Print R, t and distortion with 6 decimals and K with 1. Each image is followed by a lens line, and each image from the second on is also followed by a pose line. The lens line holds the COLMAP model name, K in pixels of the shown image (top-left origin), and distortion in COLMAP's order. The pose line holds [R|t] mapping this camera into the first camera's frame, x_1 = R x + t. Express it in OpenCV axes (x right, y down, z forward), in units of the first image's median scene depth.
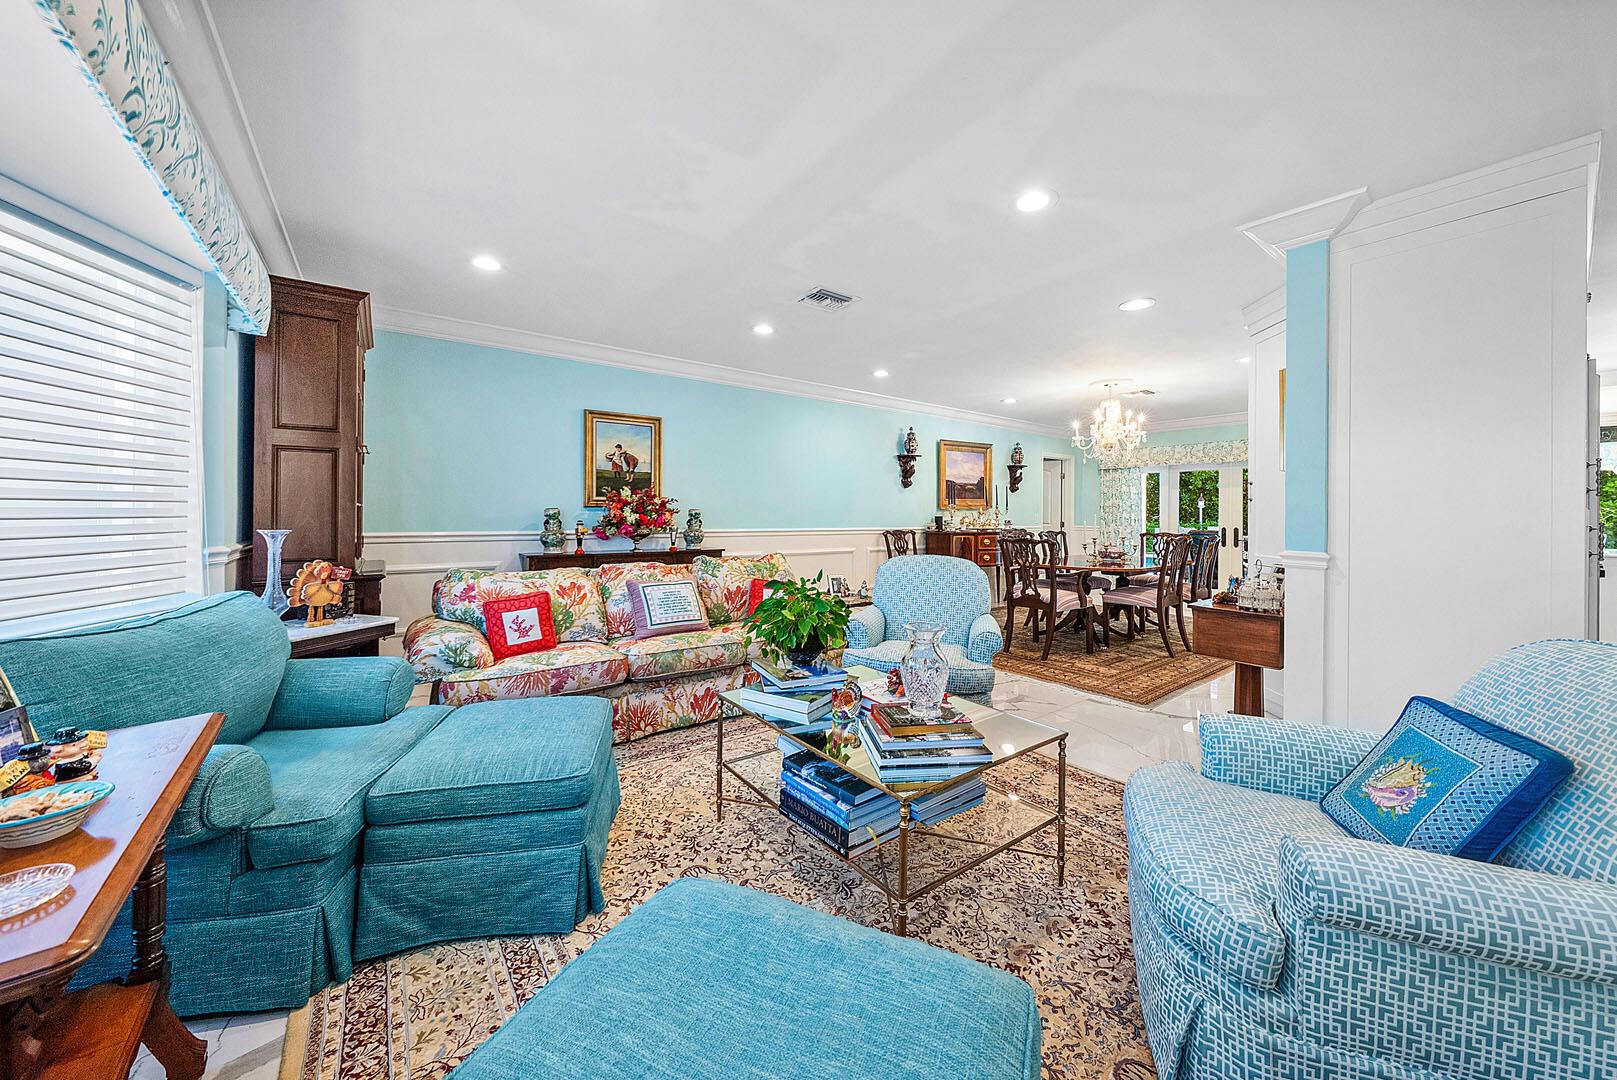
lens RADIAL K [[568.6, 0, 798.0], [0, 568.6, 519.7], [0, 0, 1]] dist [0.000545, -0.000066]
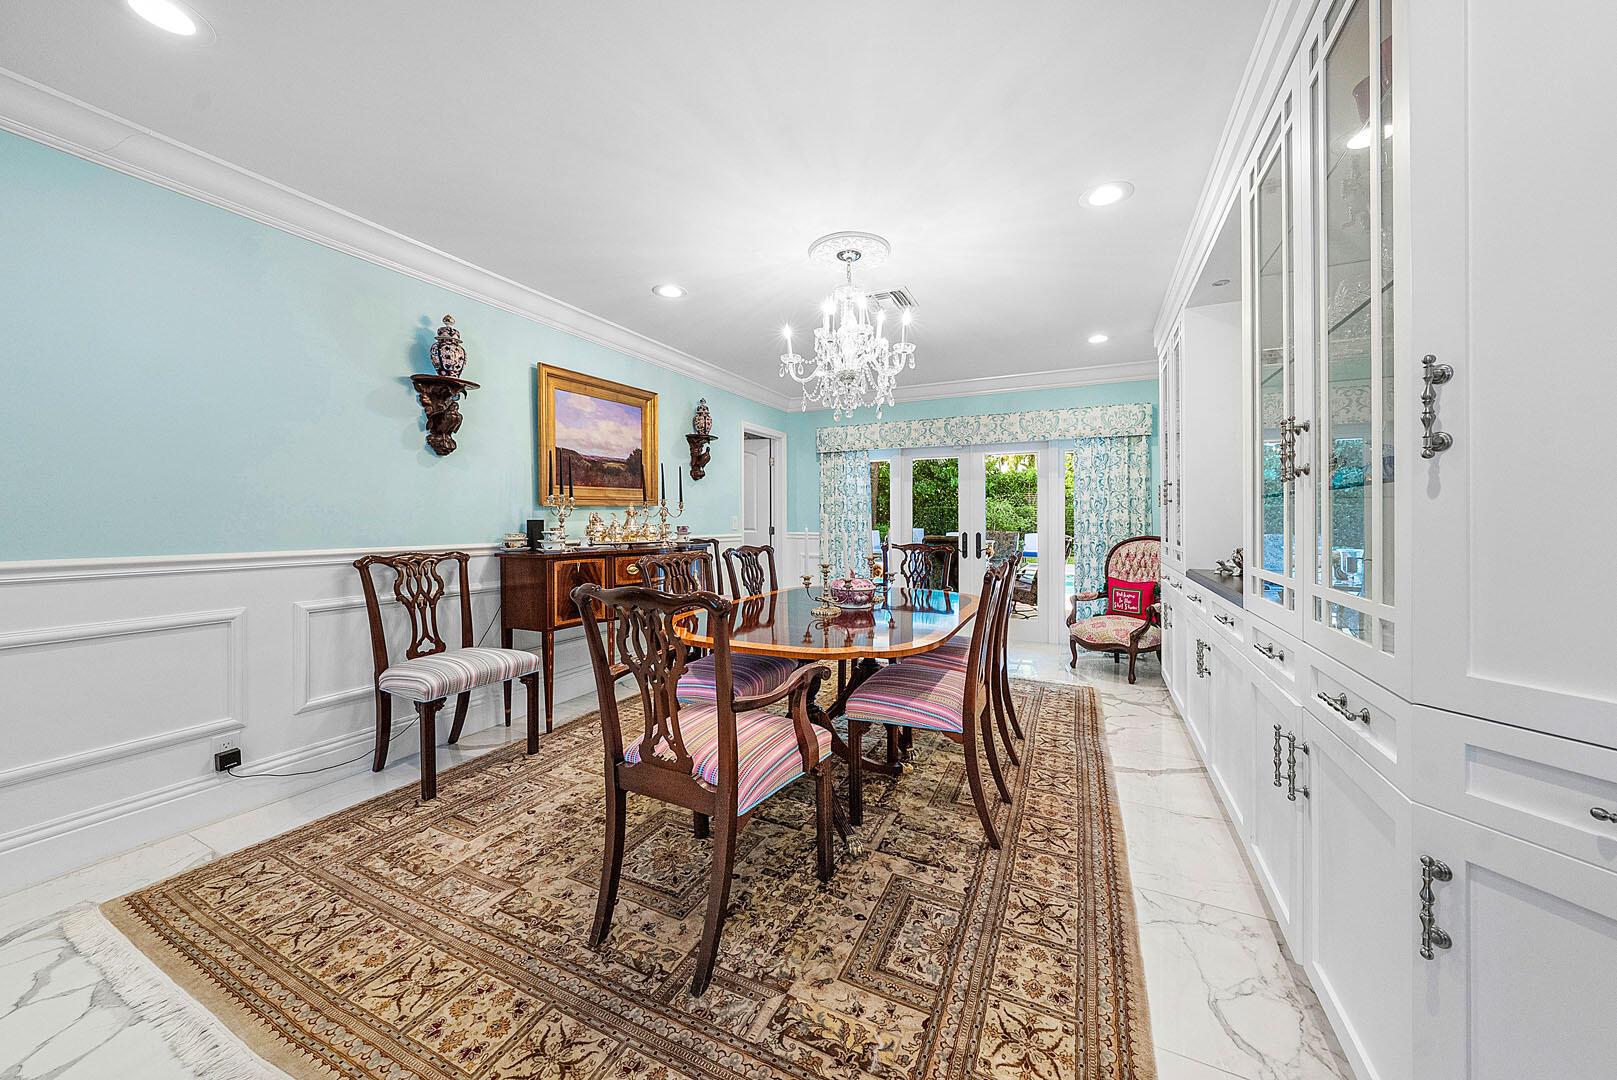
lens RADIAL K [[568.4, 0, 805.2], [0, 568.4, 514.2], [0, 0, 1]] dist [-0.002831, -0.000327]
pose [[0.885944, -0.001233, 0.463791, 0.238374], [0.008602, 0.999868, -0.013773, -0.002412], [-0.463713, 0.016191, 0.885838, 0.486927]]
